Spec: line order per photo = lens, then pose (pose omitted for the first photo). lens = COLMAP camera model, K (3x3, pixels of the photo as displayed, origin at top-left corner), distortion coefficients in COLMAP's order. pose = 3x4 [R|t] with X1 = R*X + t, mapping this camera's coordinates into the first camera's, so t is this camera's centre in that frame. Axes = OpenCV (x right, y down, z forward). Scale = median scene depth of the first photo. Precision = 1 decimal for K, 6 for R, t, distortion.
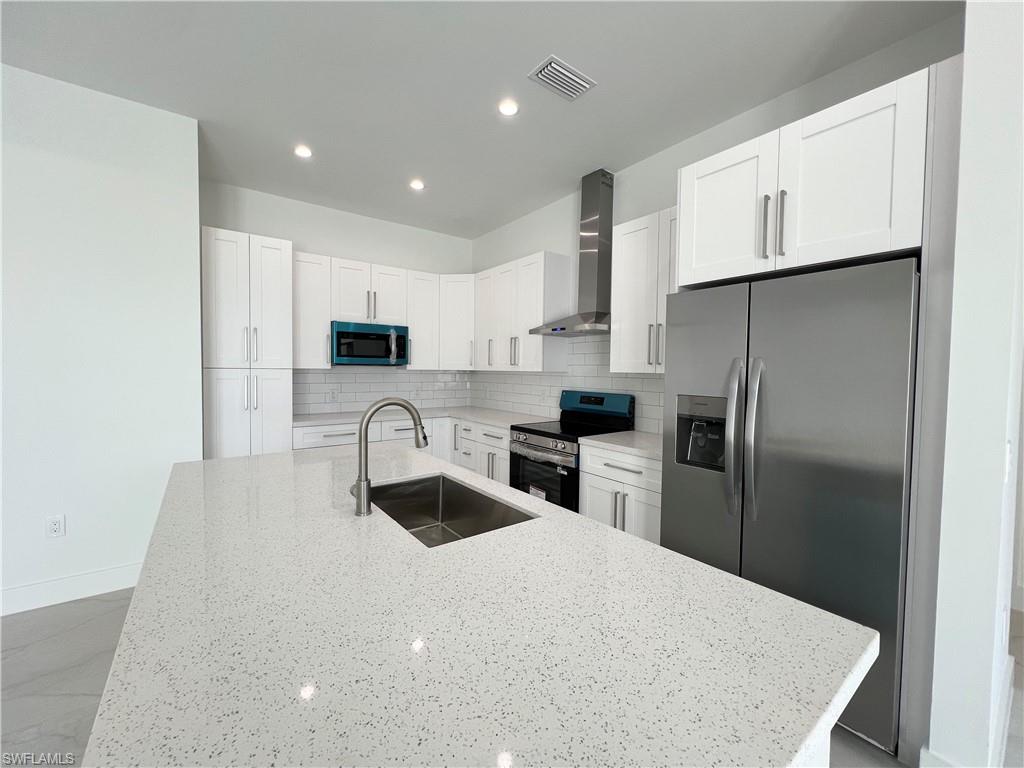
lens RADIAL K [[409.1, 0, 512.0], [0, 409.1, 384.0], [0, 0, 1]] dist [0.000406, 0.000015]
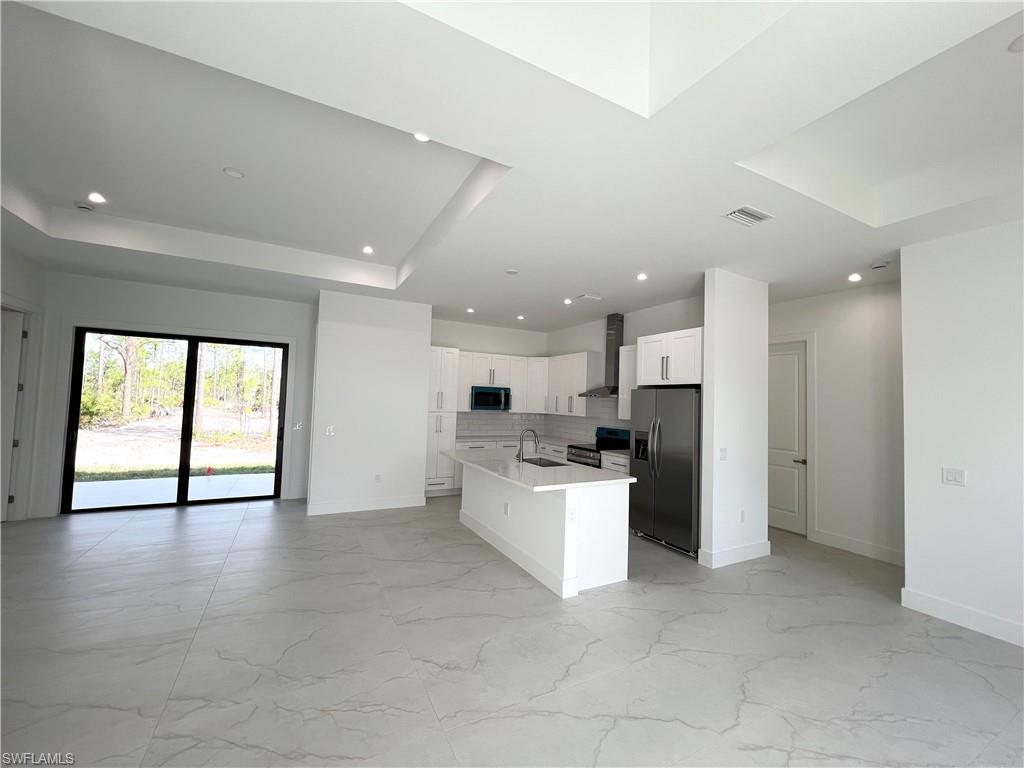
lens RADIAL K [[409.1, 0, 512.0], [0, 409.1, 384.0], [0, 0, 1]] dist [0.000406, 0.000015]
pose [[0.987931, 0.012078, -0.154423, 0.029018], [-0.024388, 0.996650, -0.078069, -0.024306], [0.152962, 0.080893, 0.984916, -0.870563]]
